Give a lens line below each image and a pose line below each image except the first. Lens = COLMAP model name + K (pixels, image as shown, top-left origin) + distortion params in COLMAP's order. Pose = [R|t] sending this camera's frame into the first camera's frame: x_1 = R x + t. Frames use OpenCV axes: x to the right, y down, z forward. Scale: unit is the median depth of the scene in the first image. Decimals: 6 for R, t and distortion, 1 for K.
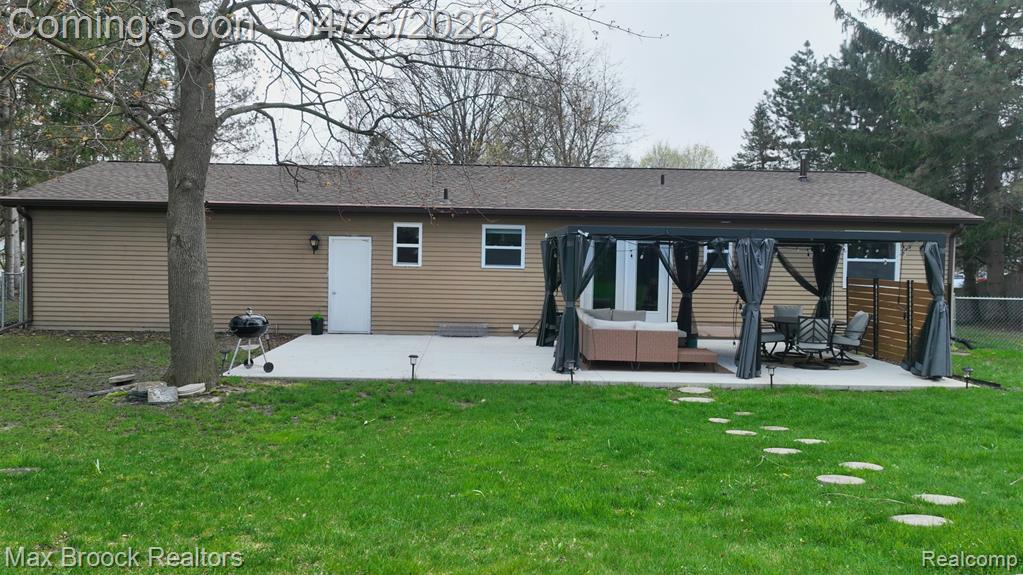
lens RADIAL K [[714.9, 0, 507.7], [0, 714.9, 286.8], [0, 0, 1]] dist [0.005212, 0.000712]
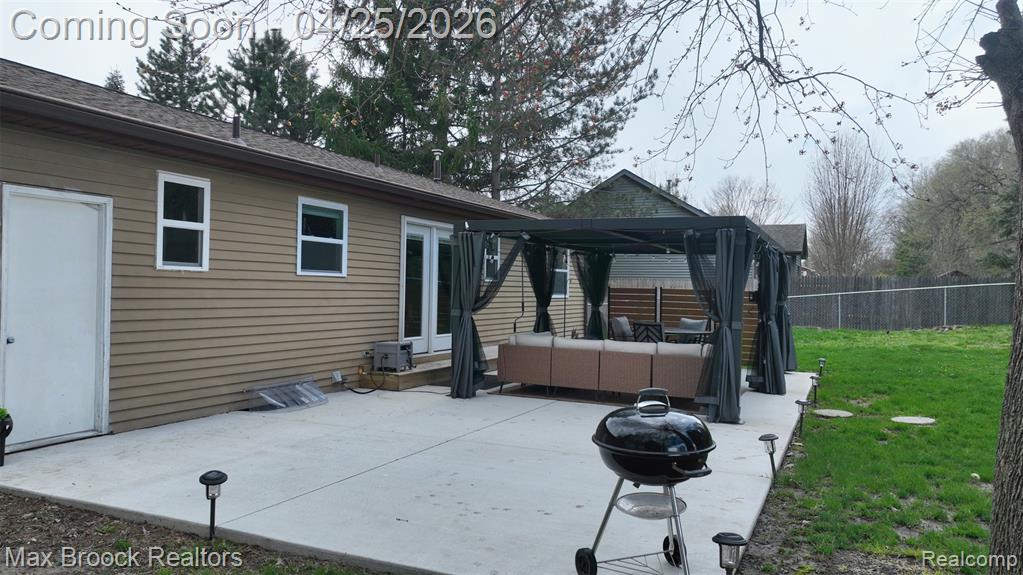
lens RADIAL K [[714.9, 0, 507.7], [0, 714.9, 286.8], [0, 0, 1]] dist [0.005212, 0.000712]
pose [[0.449819, -0.007891, 0.893085, -0.454530], [0.022953, 0.999733, -0.002728, -0.012293], [-0.892825, 0.021726, 0.449879, 0.612333]]
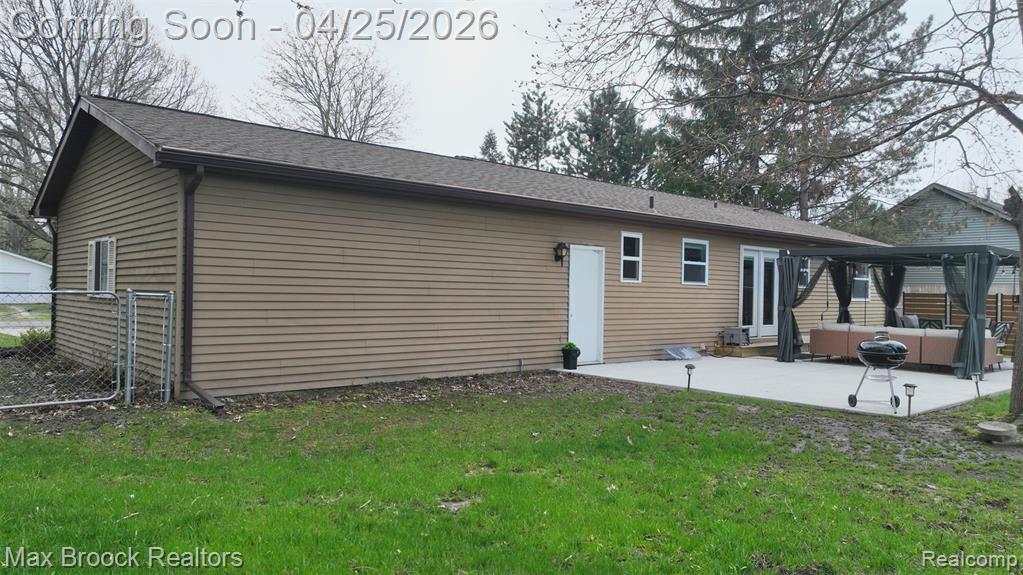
lens RADIAL K [[714.9, 0, 507.7], [0, 714.9, 286.8], [0, 0, 1]] dist [0.005212, 0.000712]
pose [[0.764937, -0.000156, 0.644105, -0.811630], [0.019392, 0.999552, -0.022788, -0.006676], [-0.643813, 0.029922, 0.764598, 0.436609]]
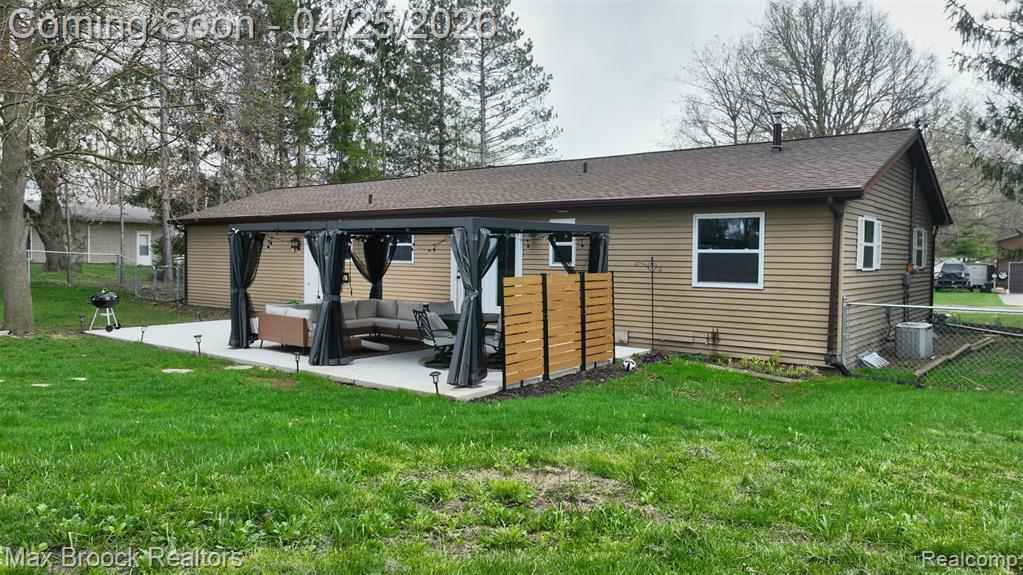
lens RADIAL K [[699.3, 0, 511.5], [0, 699.3, 287.5], [0, 0, 1]] dist [-0.019615, -0.000322]
pose [[0.777978, 0.017450, -0.628050, 0.808949], [-0.020579, 0.999786, 0.002286, 0.005033], [0.627955, 0.011146, 0.778170, 0.270014]]
